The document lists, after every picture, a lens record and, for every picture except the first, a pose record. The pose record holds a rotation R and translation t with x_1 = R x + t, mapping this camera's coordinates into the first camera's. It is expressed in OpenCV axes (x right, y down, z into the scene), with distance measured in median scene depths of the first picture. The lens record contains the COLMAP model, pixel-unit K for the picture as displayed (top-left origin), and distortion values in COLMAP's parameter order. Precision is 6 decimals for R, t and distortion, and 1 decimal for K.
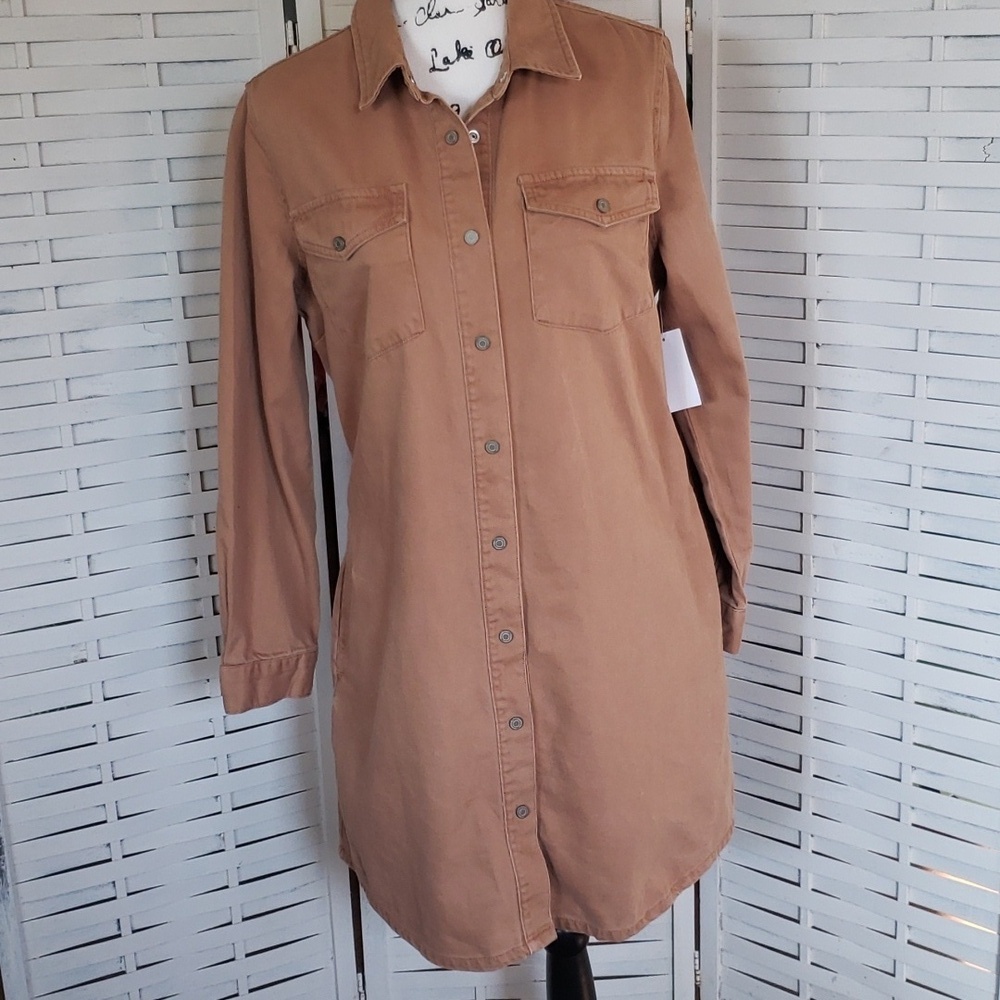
lens RADIAL K [[1573.7, 0, 500.0], [0, 1573.7, 500.0], [0, 0, 1]] dist [0.276645, -0.918502]
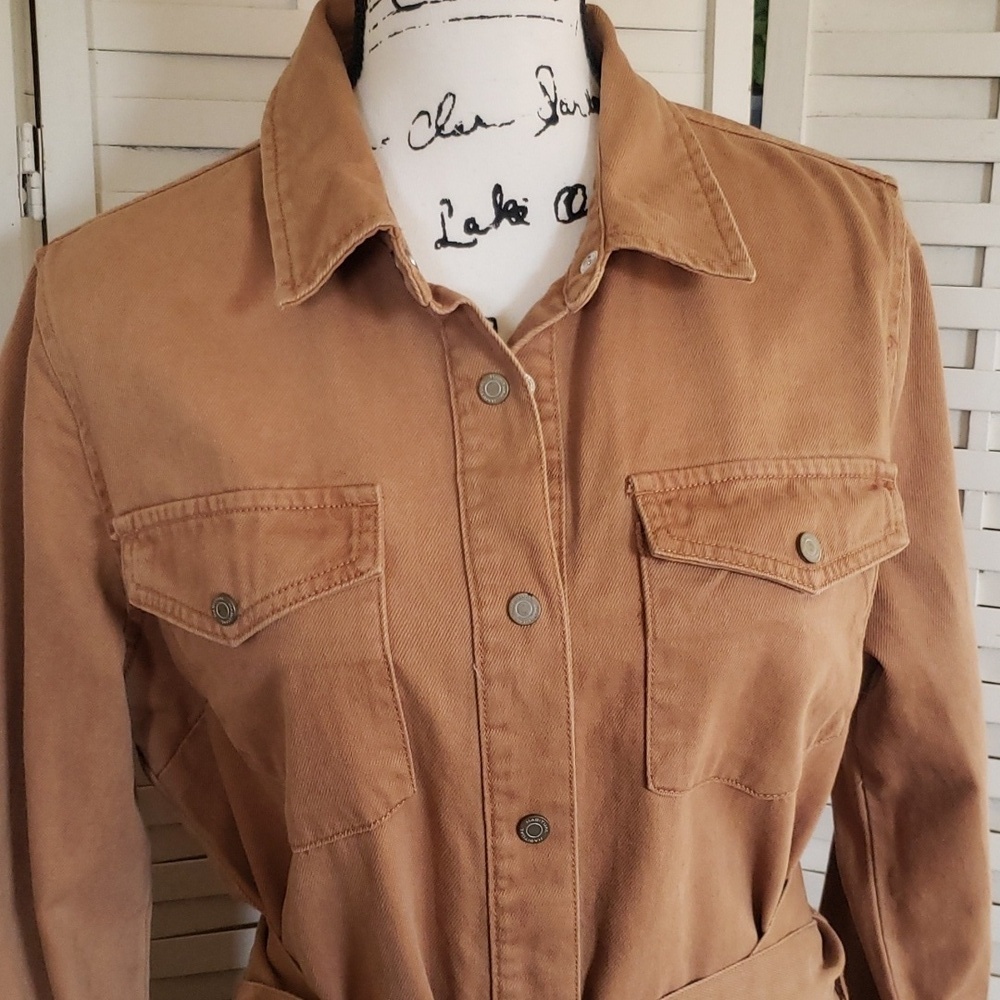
lens RADIAL K [[1573.7, 0, 500.0], [0, 1573.7, 500.0], [0, 0, 1]] dist [0.276645, -0.918502]
pose [[0.994964, 0.025498, 0.096939, -0.059987], [-0.017903, 0.996759, -0.078429, -0.139579], [-0.098624, 0.076298, 0.992195, 0.479524]]
